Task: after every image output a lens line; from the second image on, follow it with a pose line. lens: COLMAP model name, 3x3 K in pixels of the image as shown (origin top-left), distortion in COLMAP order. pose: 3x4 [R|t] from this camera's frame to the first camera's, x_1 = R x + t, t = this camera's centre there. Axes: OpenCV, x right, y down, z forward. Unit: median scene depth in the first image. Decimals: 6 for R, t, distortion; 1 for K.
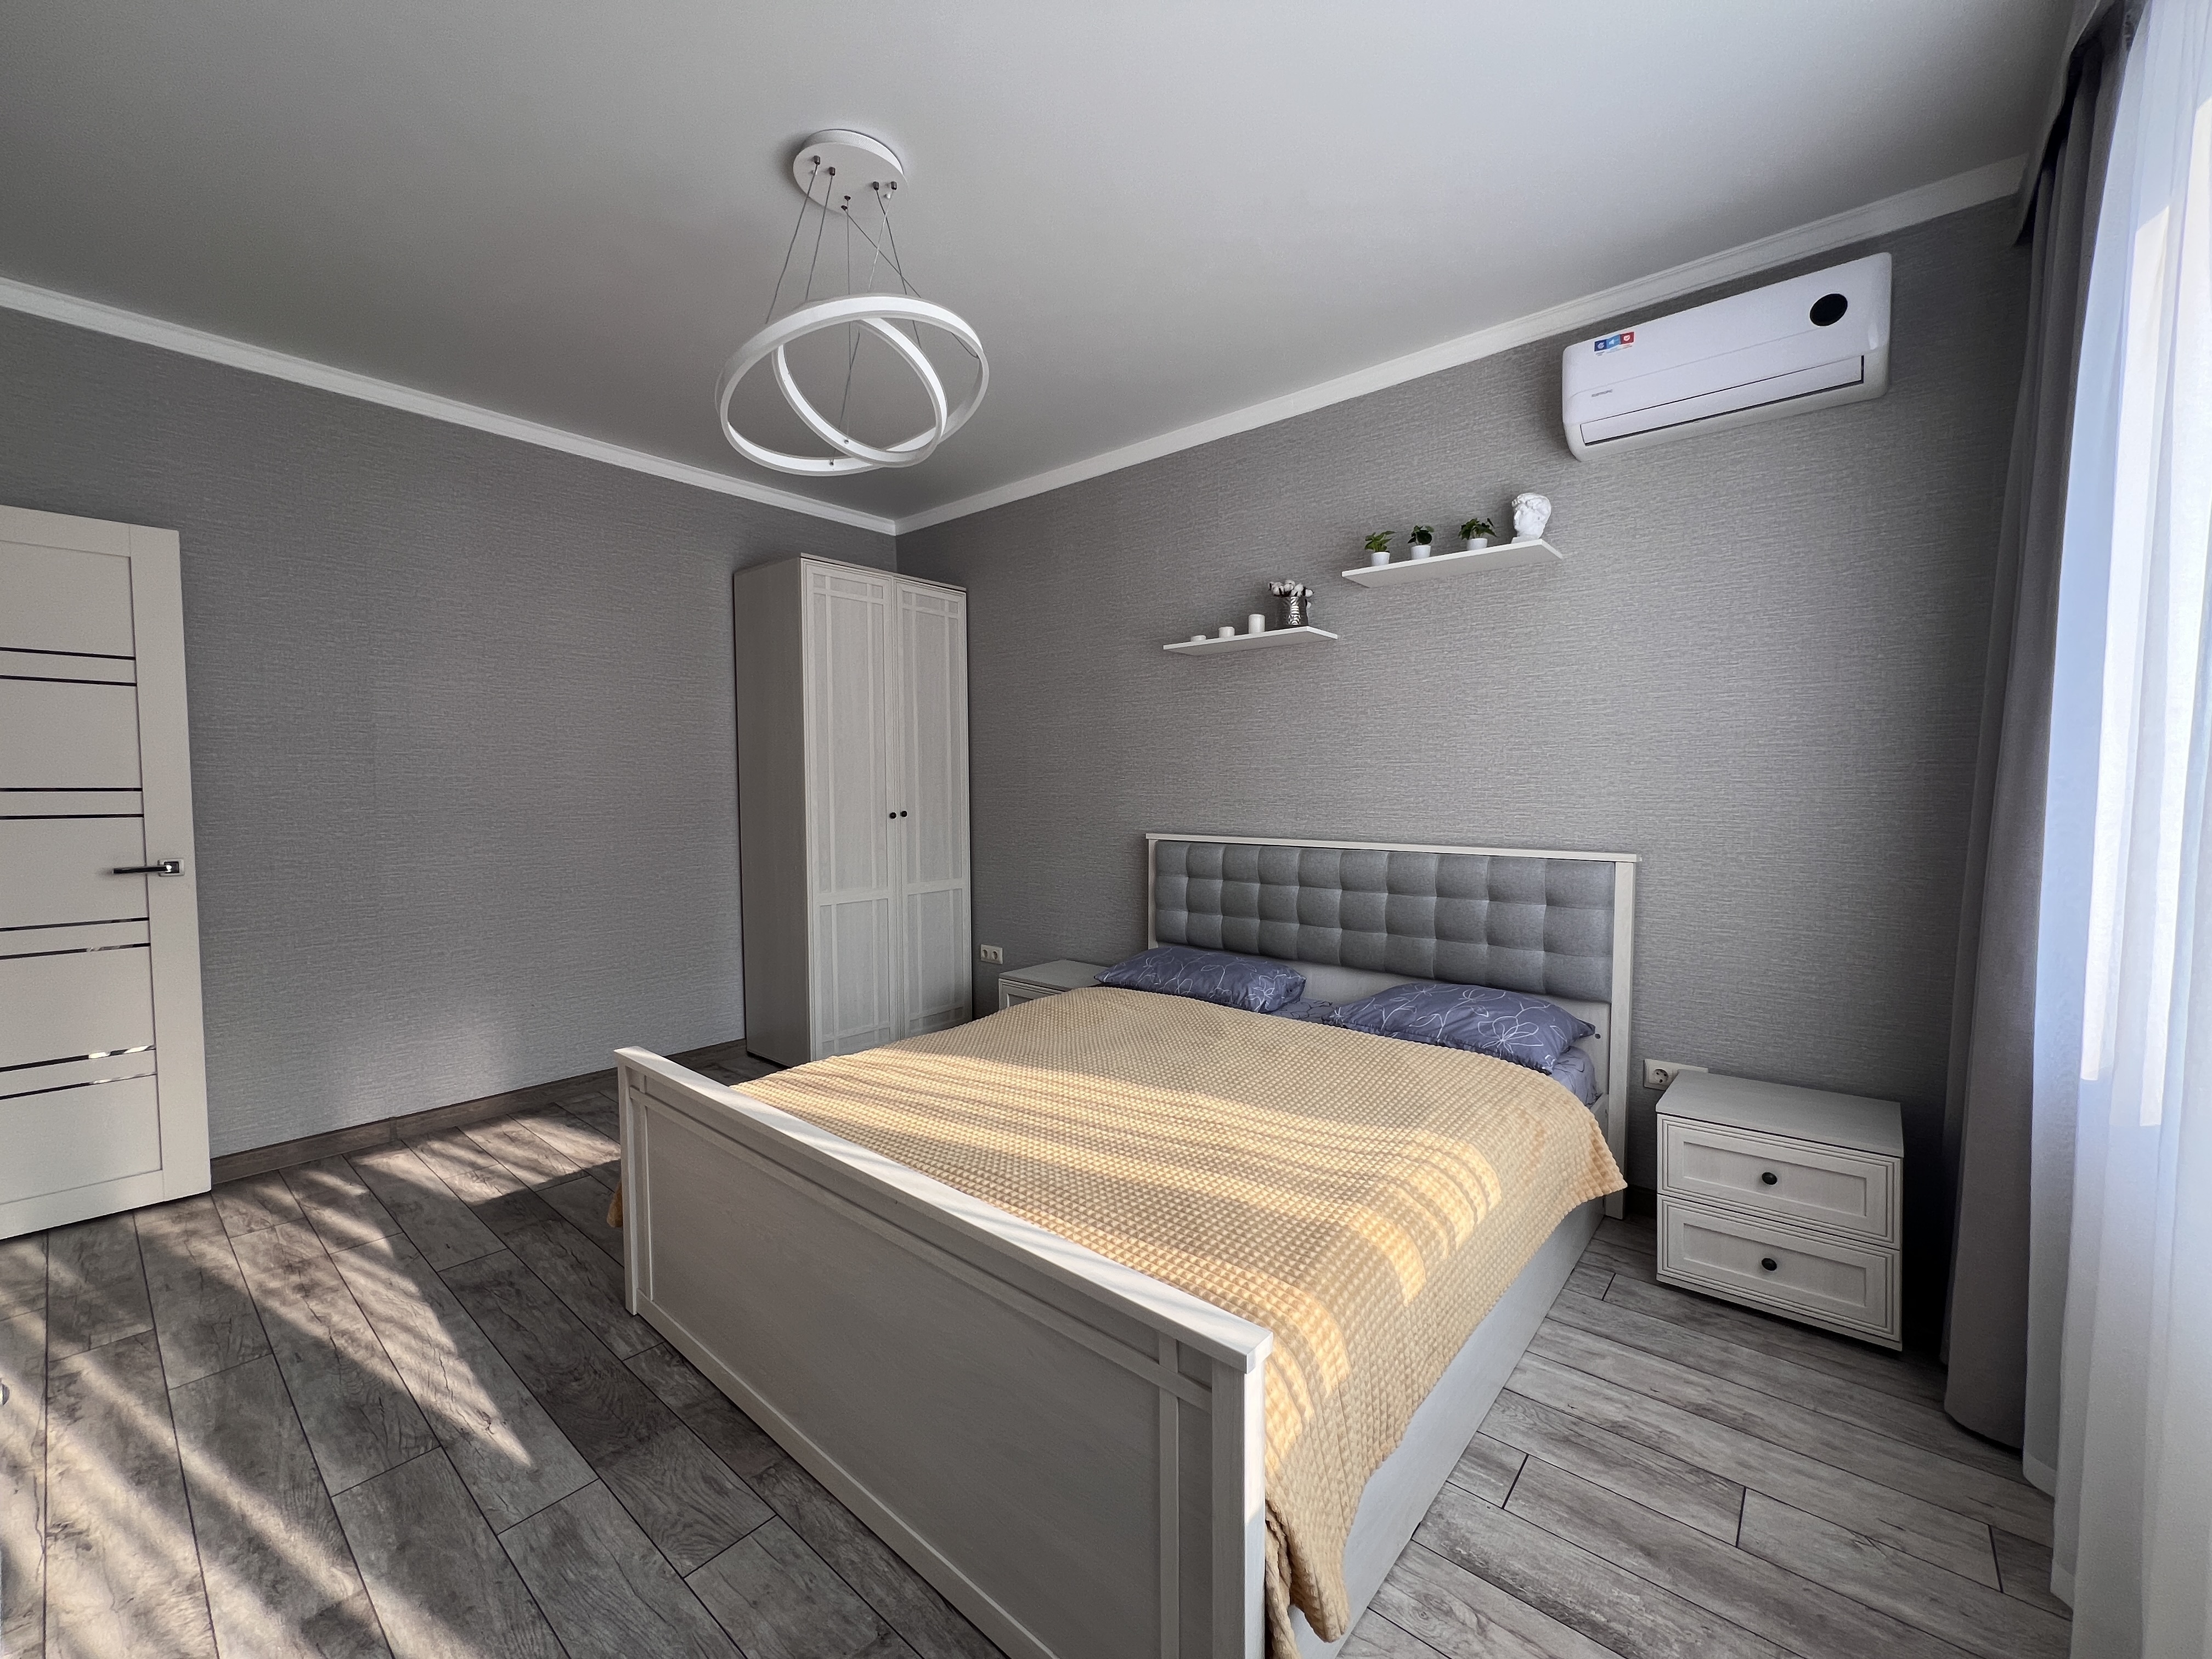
lens RADIAL K [[882.4, 0, 1112.3], [0, 882.4, 821.3], [0, 0, 1]] dist [-0.001115, 0.000381]
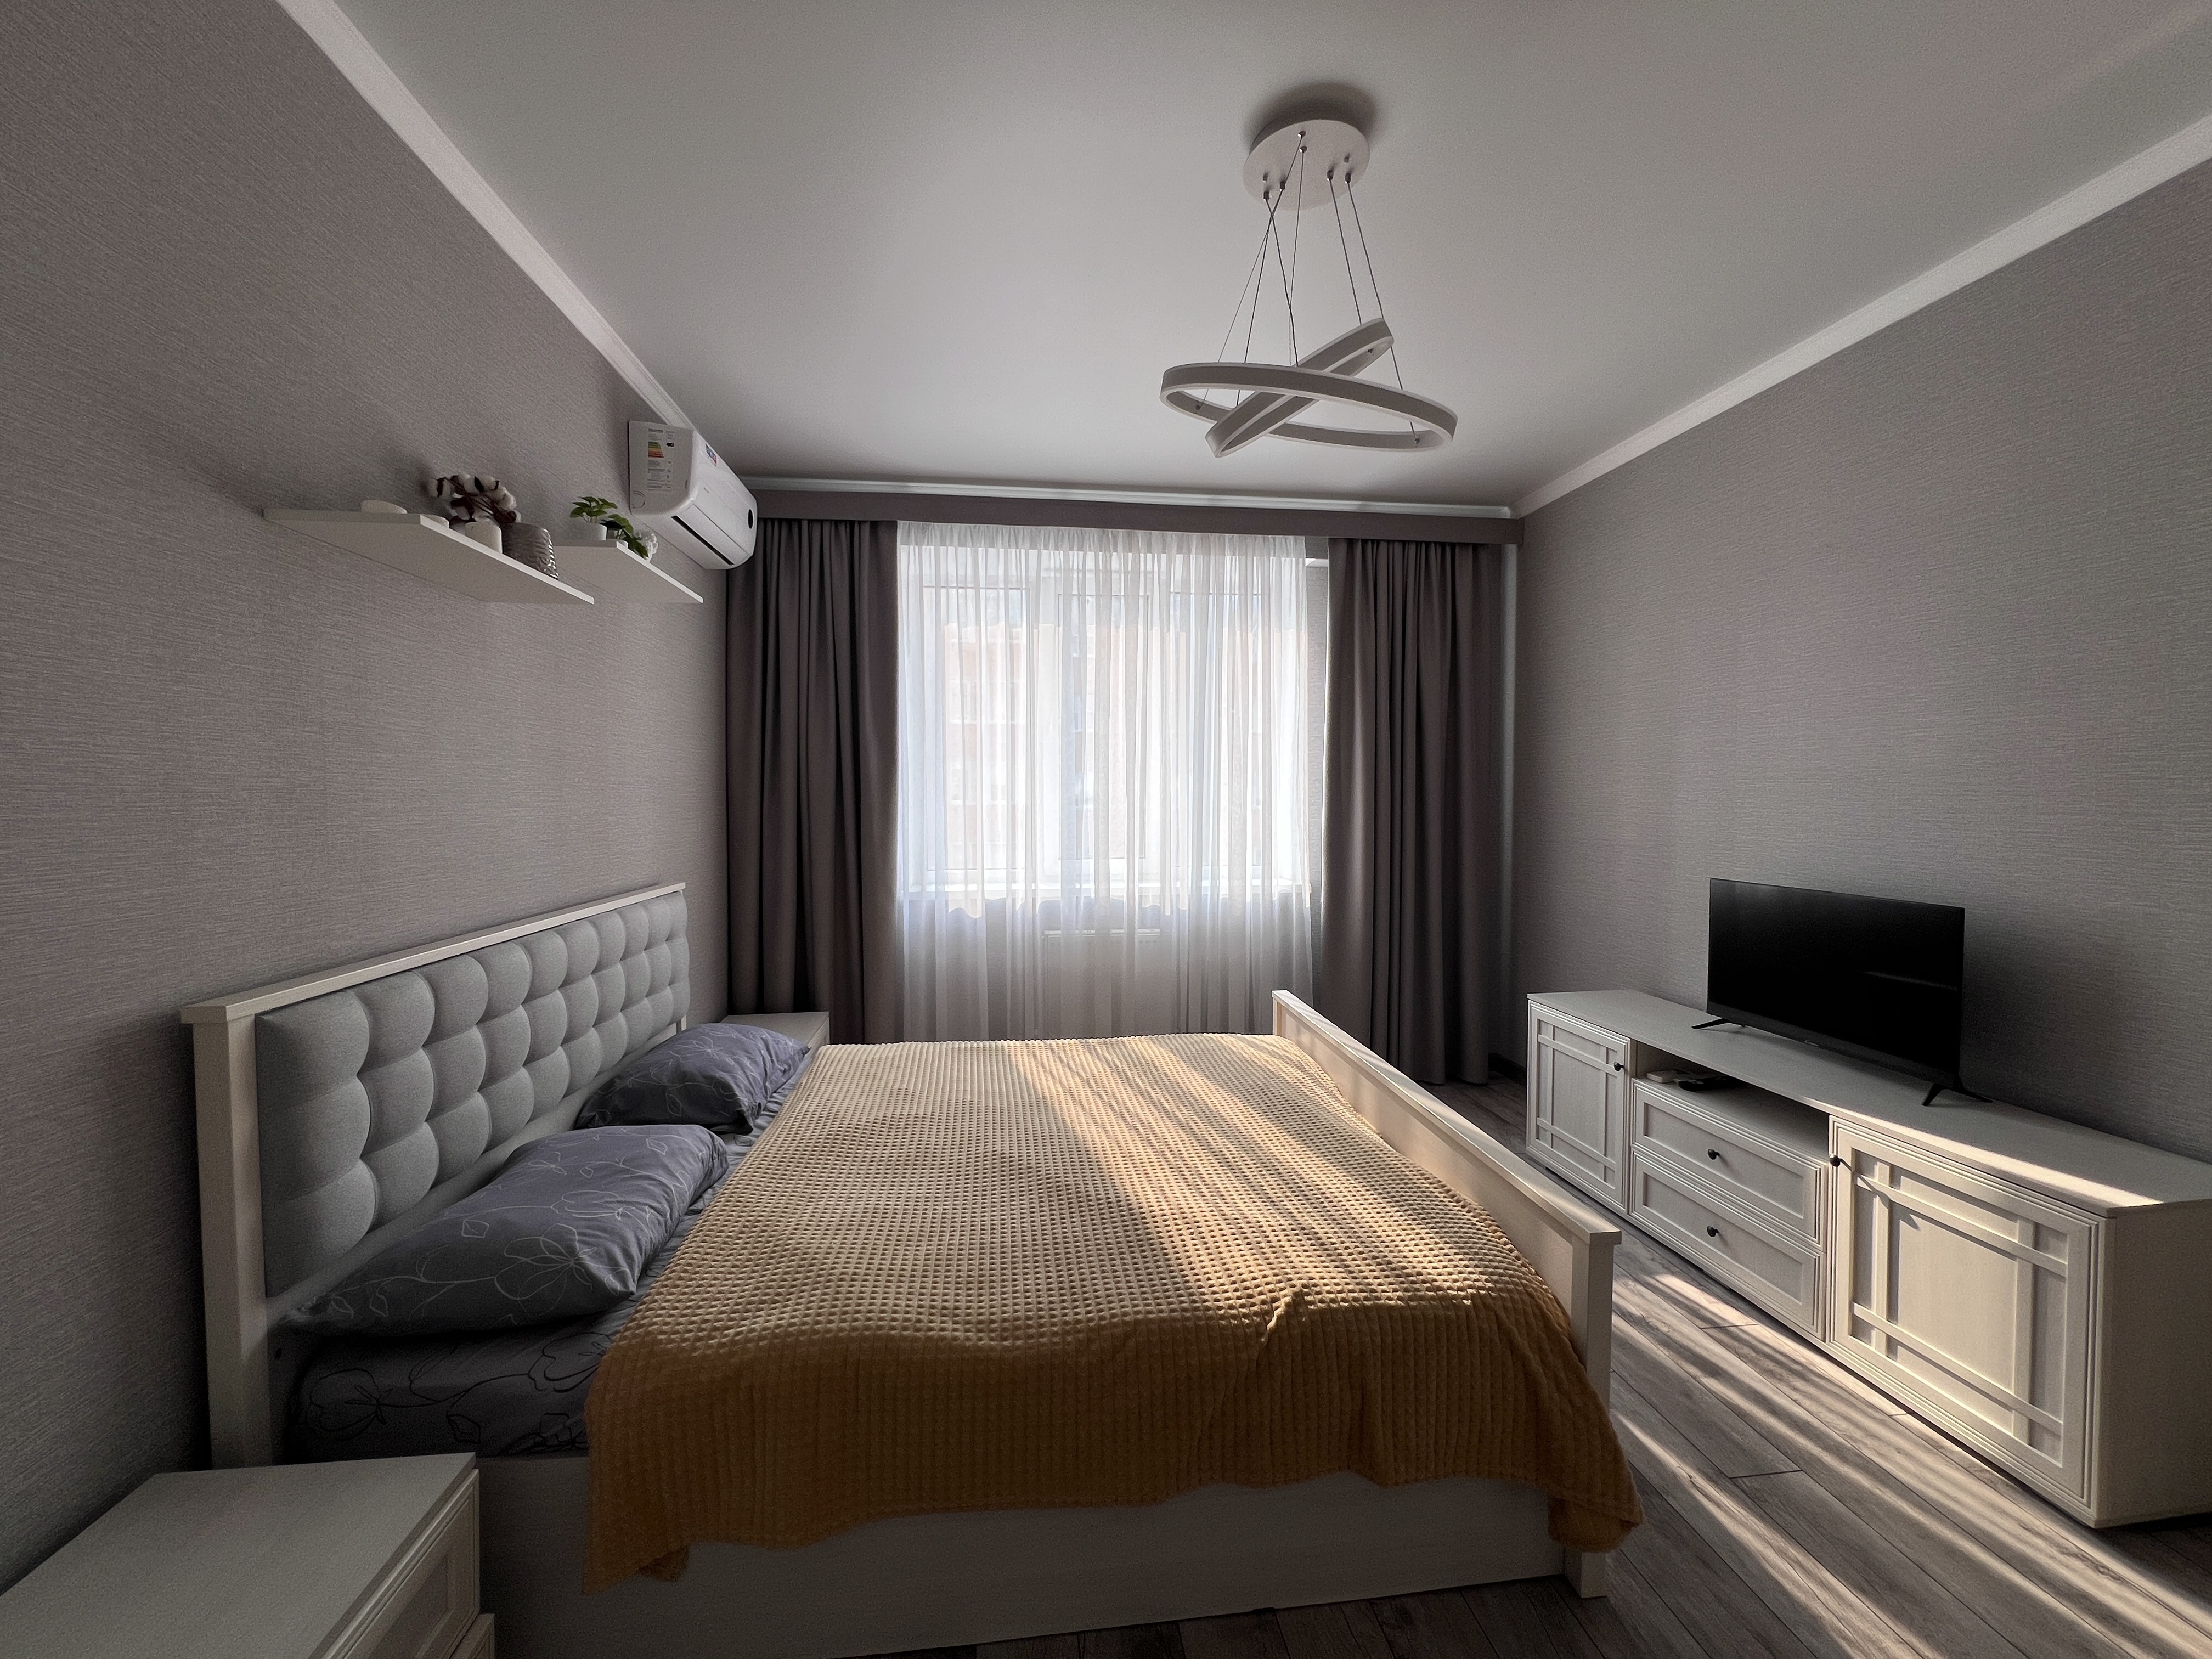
lens RADIAL K [[882.4, 0, 1109.5], [0, 882.4, 823.4], [0, 0, 1]] dist [-0.001115, 0.000381]
pose [[-0.734409, -0.034642, 0.677823, -0.876226], [0.030193, 0.996040, 0.083619, -0.142955], [-0.678036, 0.081876, -0.730455, 2.106256]]
